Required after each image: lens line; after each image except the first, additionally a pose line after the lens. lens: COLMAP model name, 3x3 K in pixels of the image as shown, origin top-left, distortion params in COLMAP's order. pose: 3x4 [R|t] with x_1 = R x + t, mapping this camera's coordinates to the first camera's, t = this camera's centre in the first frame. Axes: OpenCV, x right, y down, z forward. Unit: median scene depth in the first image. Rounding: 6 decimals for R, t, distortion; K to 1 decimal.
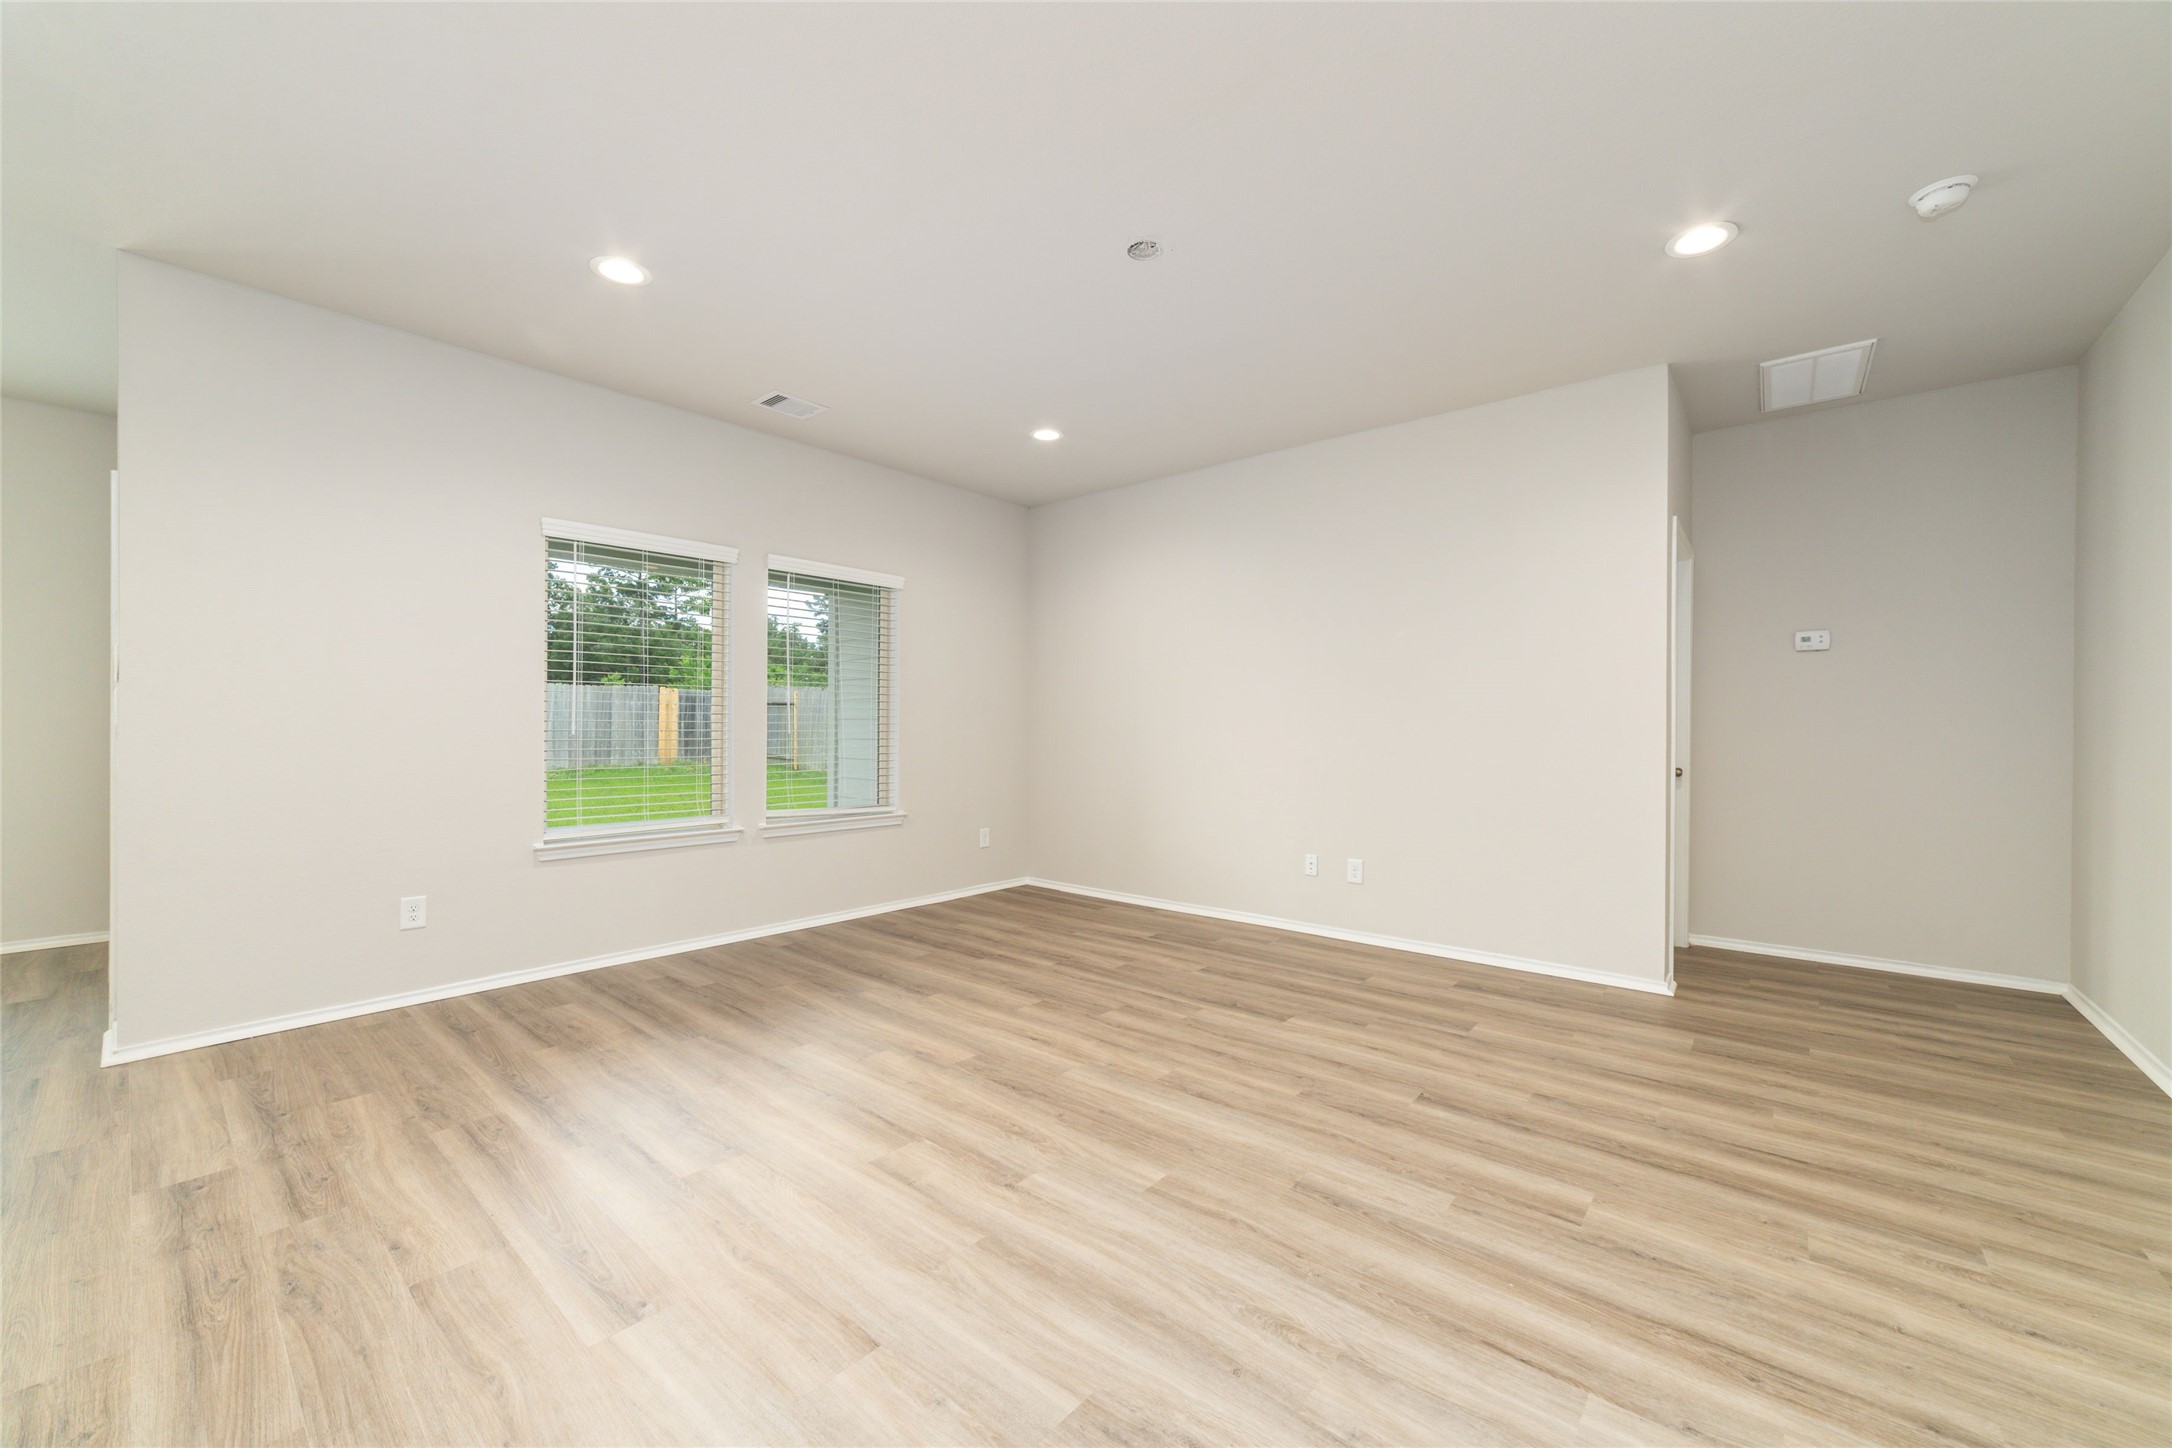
lens RADIAL K [[832.2, 0, 1093.3], [0, 832.2, 724.2], [0, 0, 1]] dist [-0.021361, 0.007442]
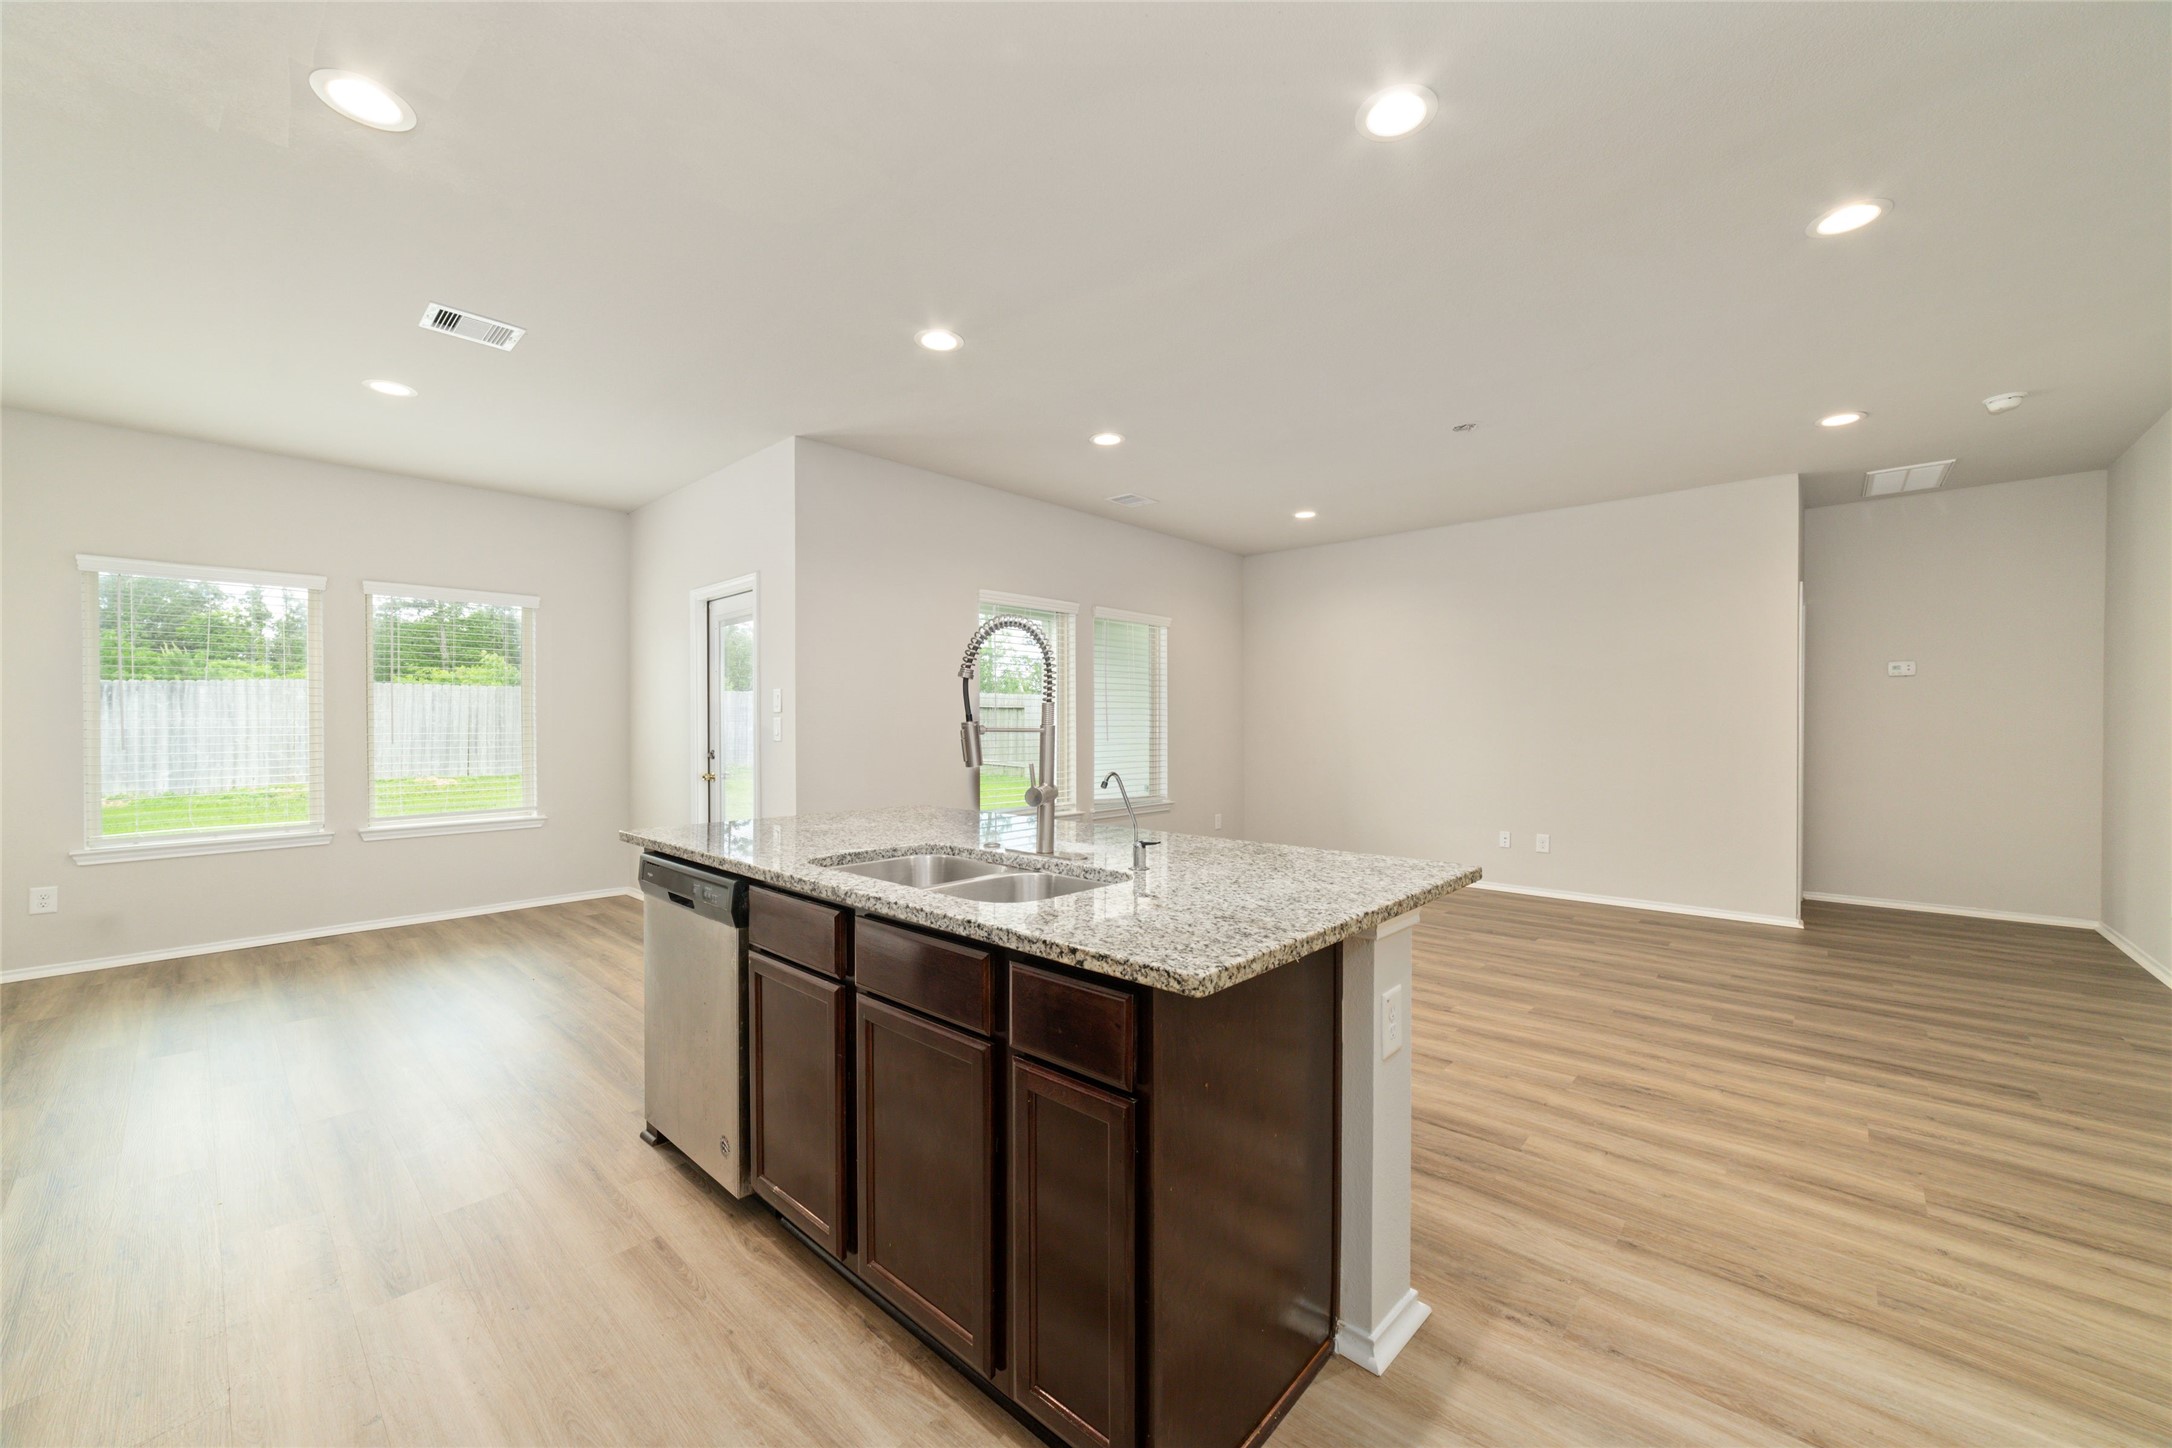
lens RADIAL K [[832.2, 0, 1093.3], [0, 832.2, 724.2], [0, 0, 1]] dist [-0.021361, 0.007442]
pose [[0.999442, -0.005421, -0.032950, -0.533622], [0.005581, 0.999973, 0.004778, -0.034198], [0.032923, -0.004959, 0.999446, -0.508703]]
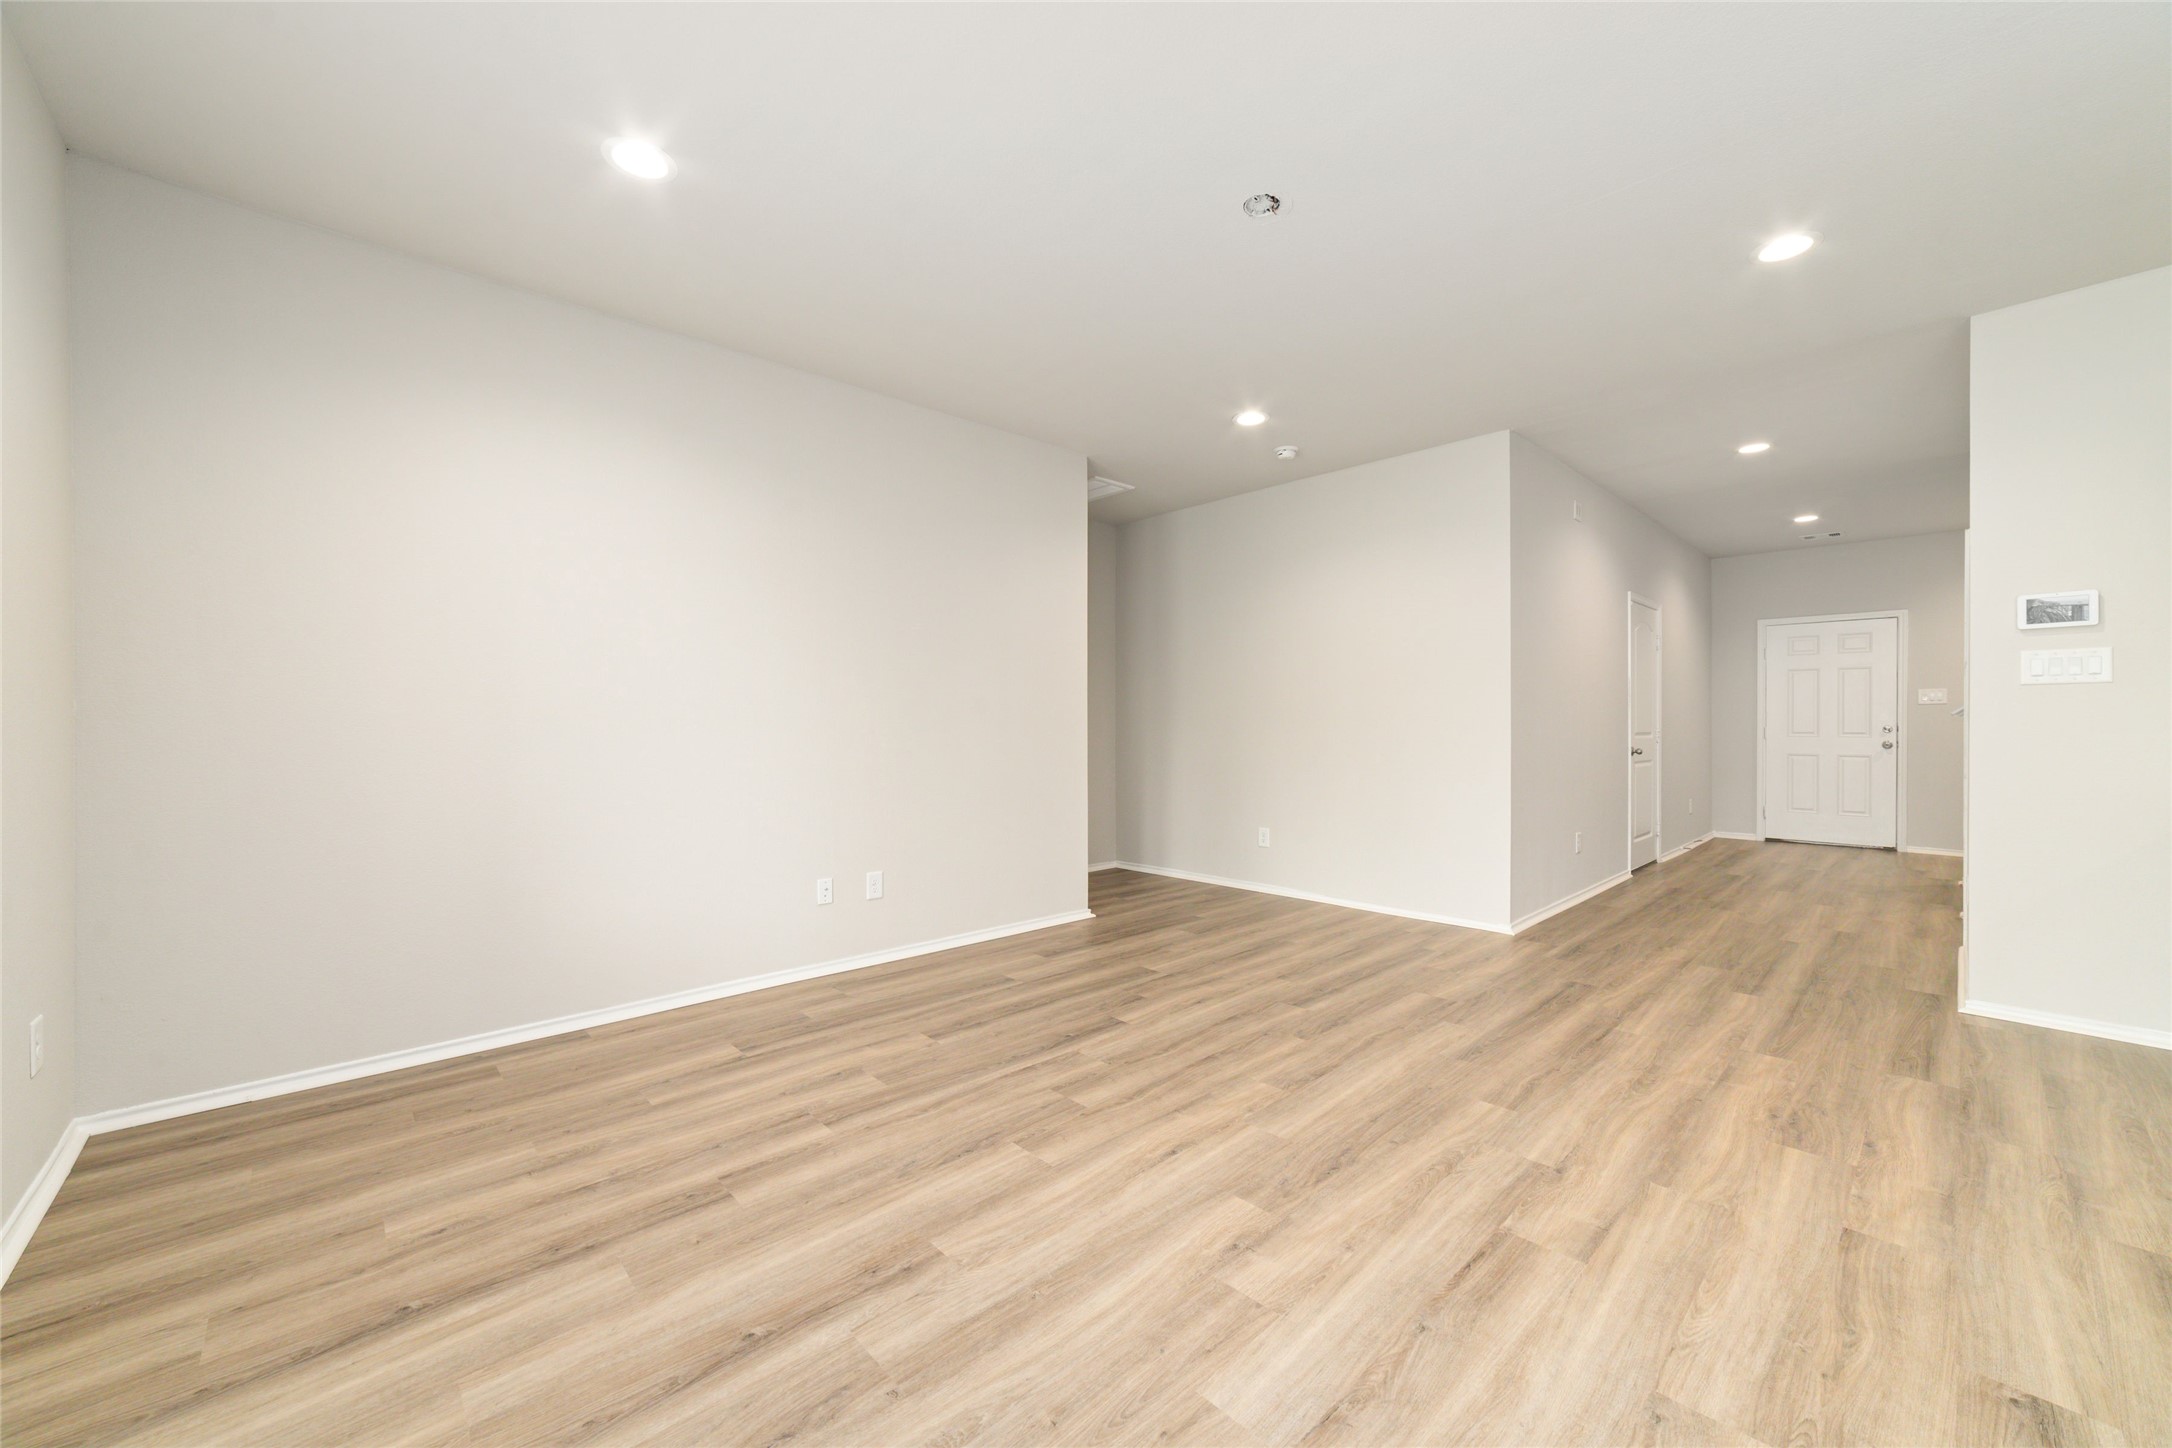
lens RADIAL K [[832.2, 0, 1093.3], [0, 832.2, 724.2], [0, 0, 1]] dist [-0.021361, 0.007442]
pose [[0.112179, -0.003523, 0.993682, -0.811103], [-0.002858, 0.999988, 0.003868, 0.001446], [-0.993684, -0.003274, 0.112168, 1.004811]]
